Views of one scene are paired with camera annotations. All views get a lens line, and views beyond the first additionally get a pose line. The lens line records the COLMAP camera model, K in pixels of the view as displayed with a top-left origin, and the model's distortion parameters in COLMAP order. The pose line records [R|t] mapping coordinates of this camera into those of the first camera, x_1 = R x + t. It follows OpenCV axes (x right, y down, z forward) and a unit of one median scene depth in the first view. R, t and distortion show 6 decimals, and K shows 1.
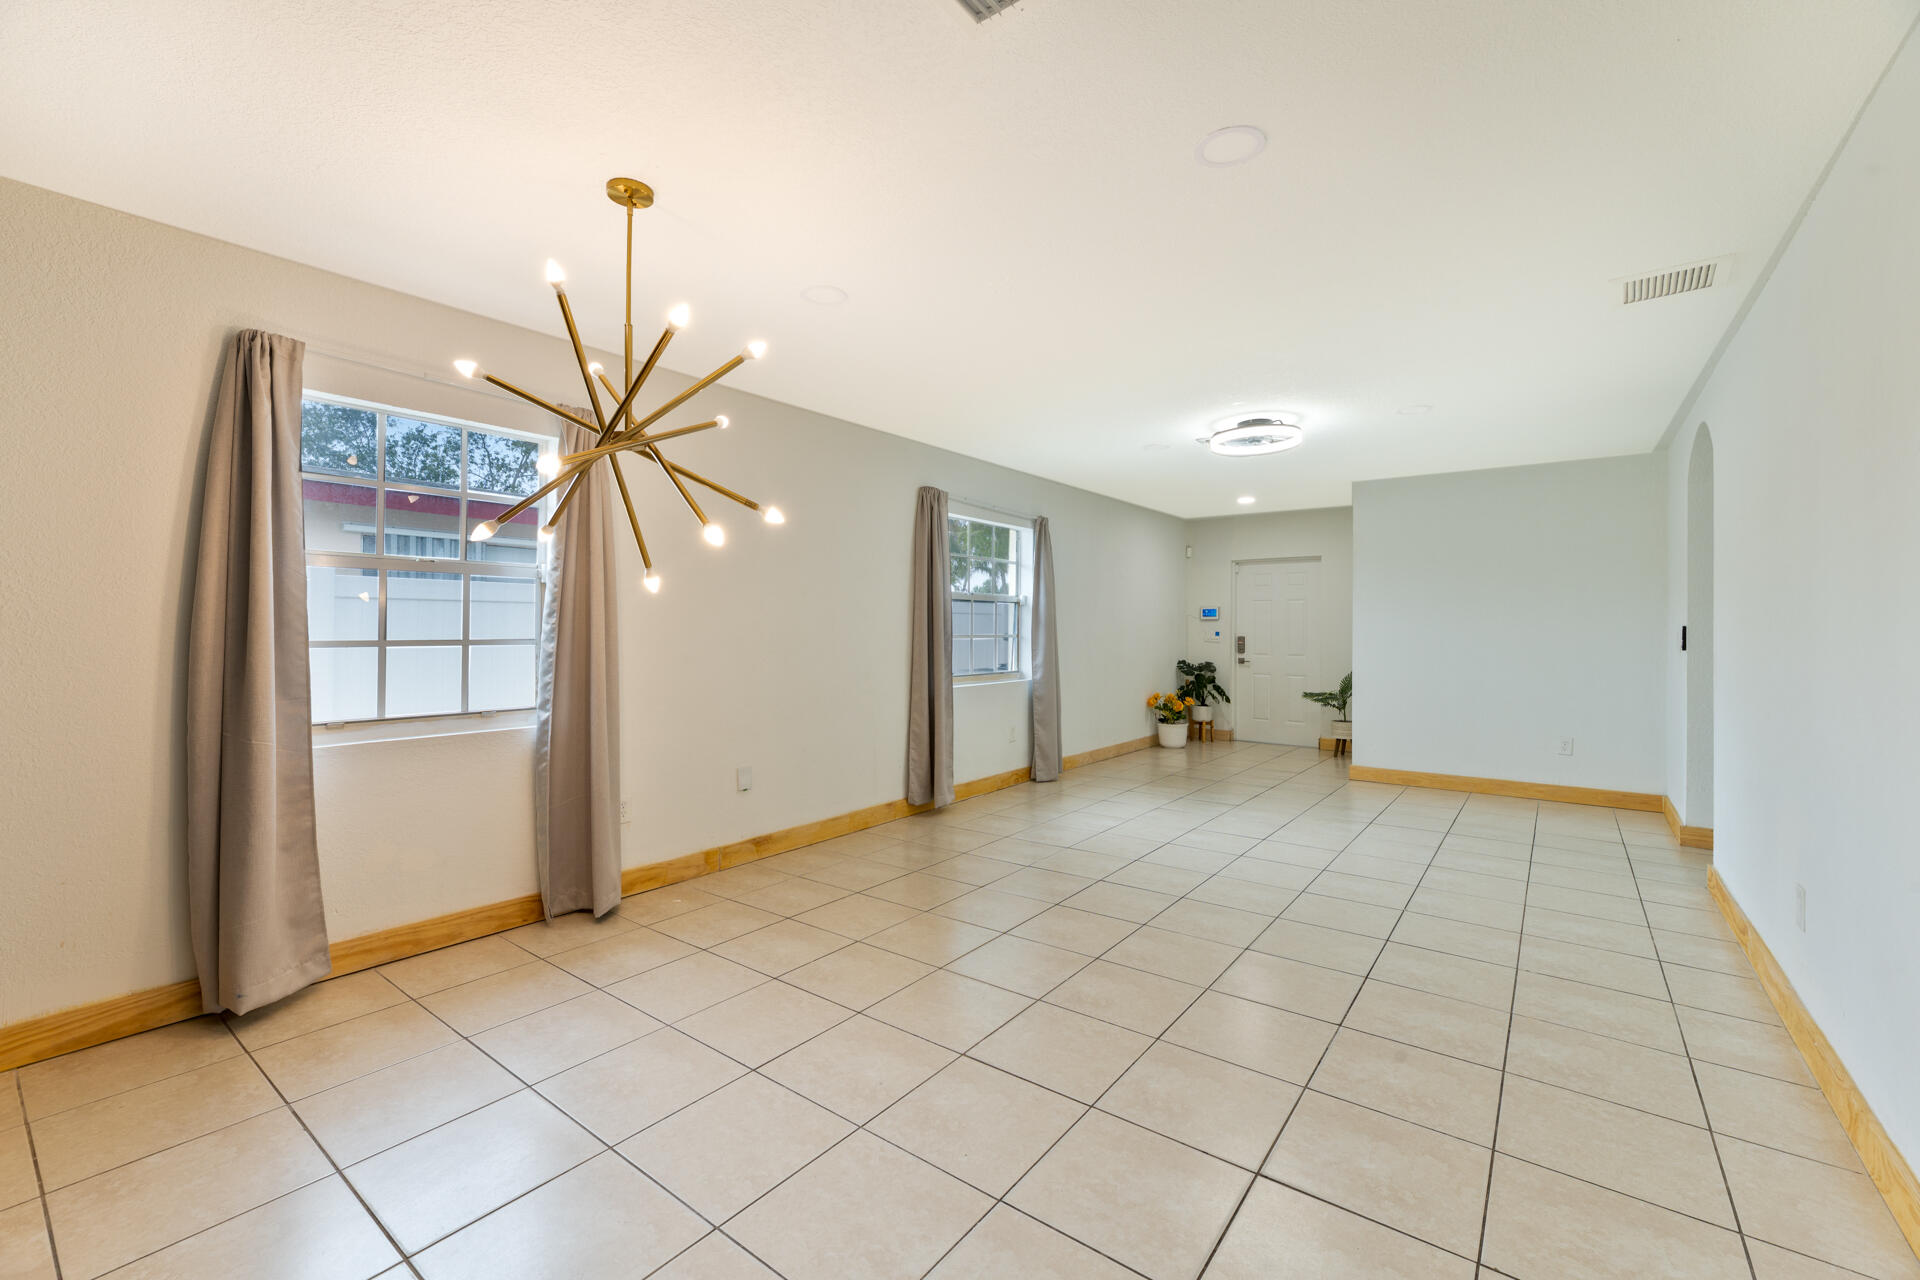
lens RADIAL K [[768.6, 0, 983.6], [0, 768.6, 634.5], [0, 0, 1]] dist [0.002553, -0.000348]
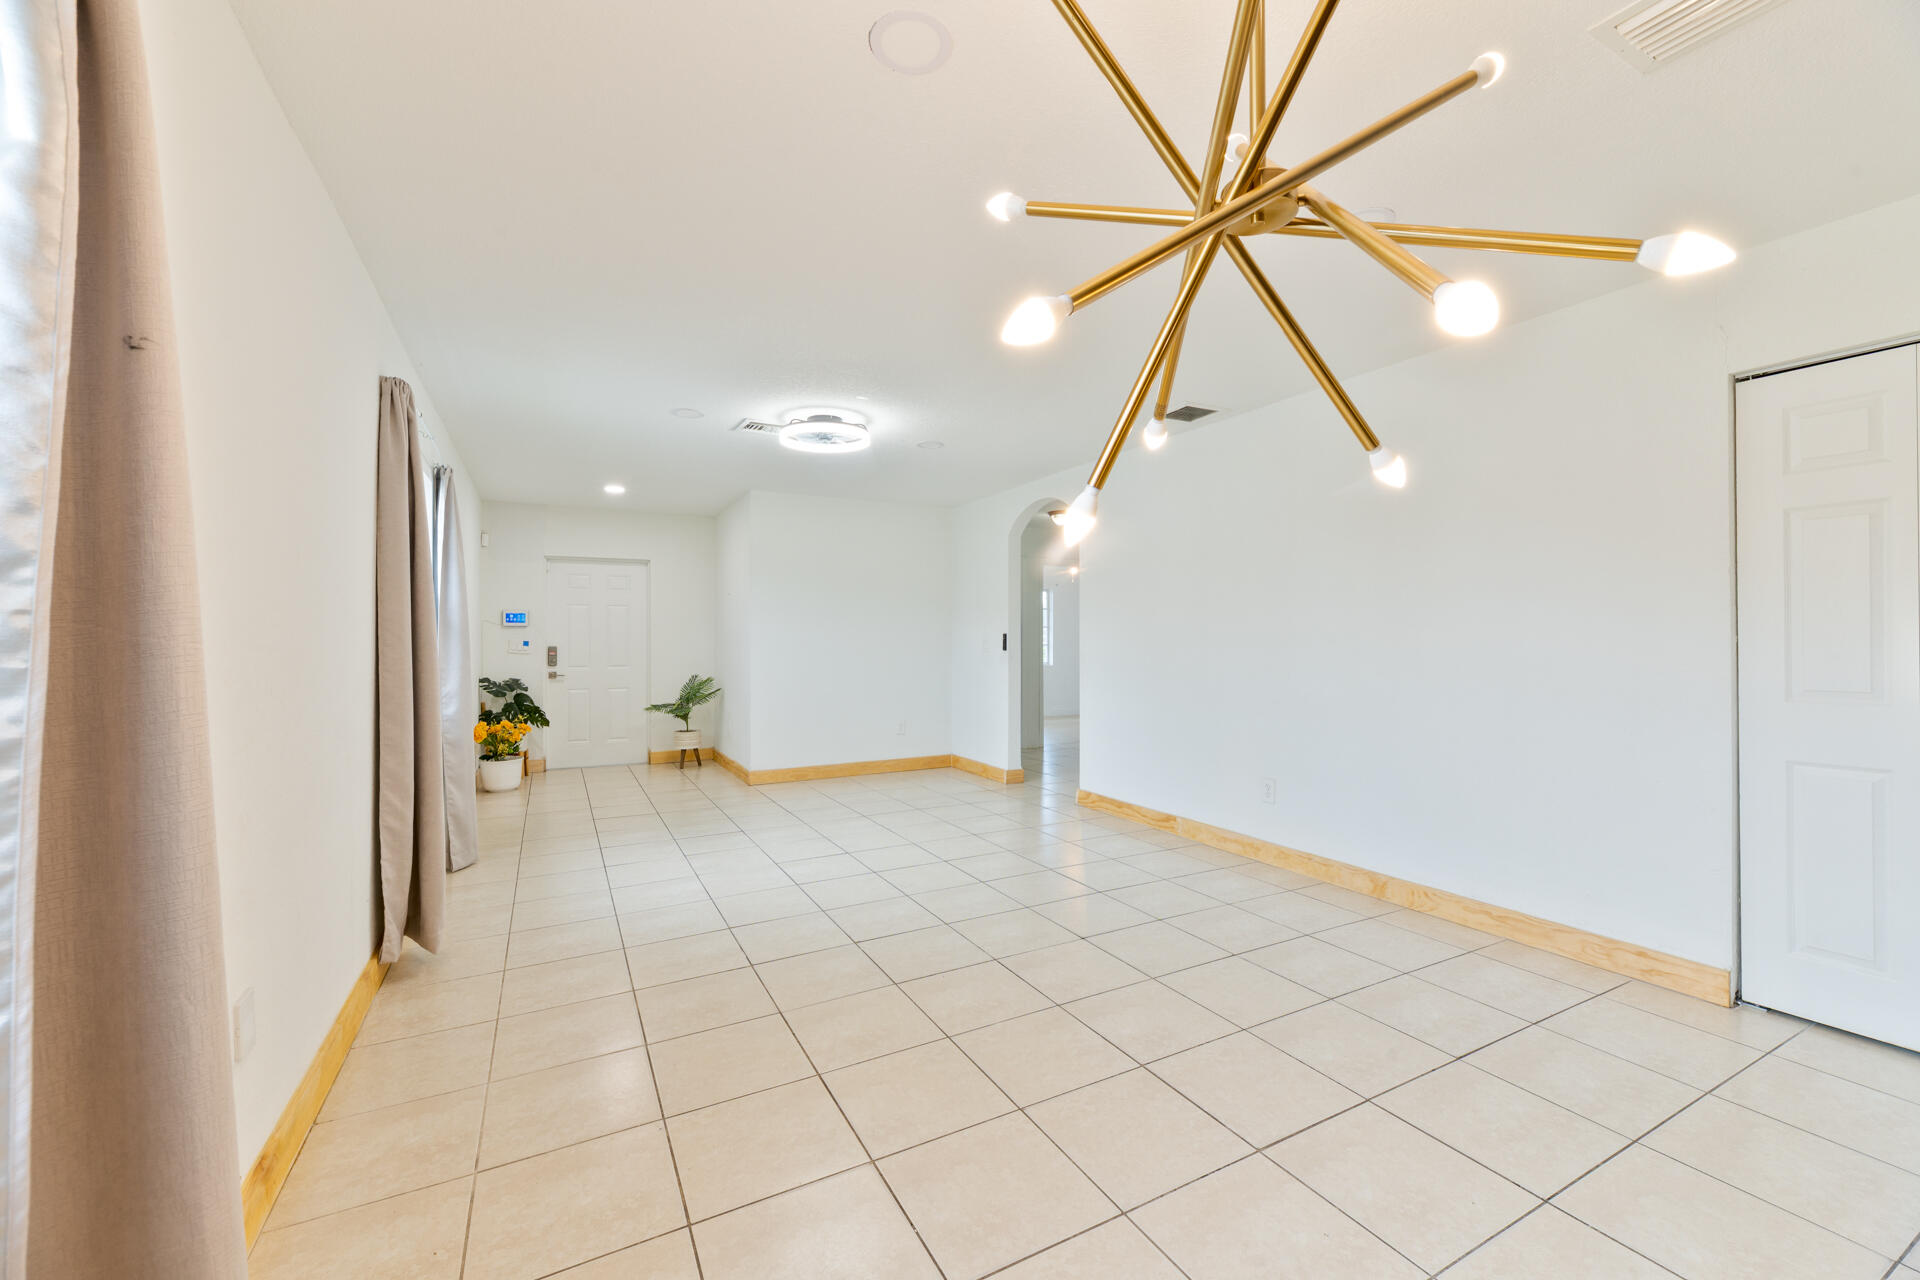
lens RADIAL K [[768.6, 0, 944.9], [0, 768.6, 628.4], [0, 0, 1]] dist [0.002553, -0.000348]
pose [[0.440892, 0.008648, 0.897519, -0.260168], [0.010740, 0.999831, -0.014910, 0.000252], [-0.897496, 0.016213, 0.440724, 0.265630]]
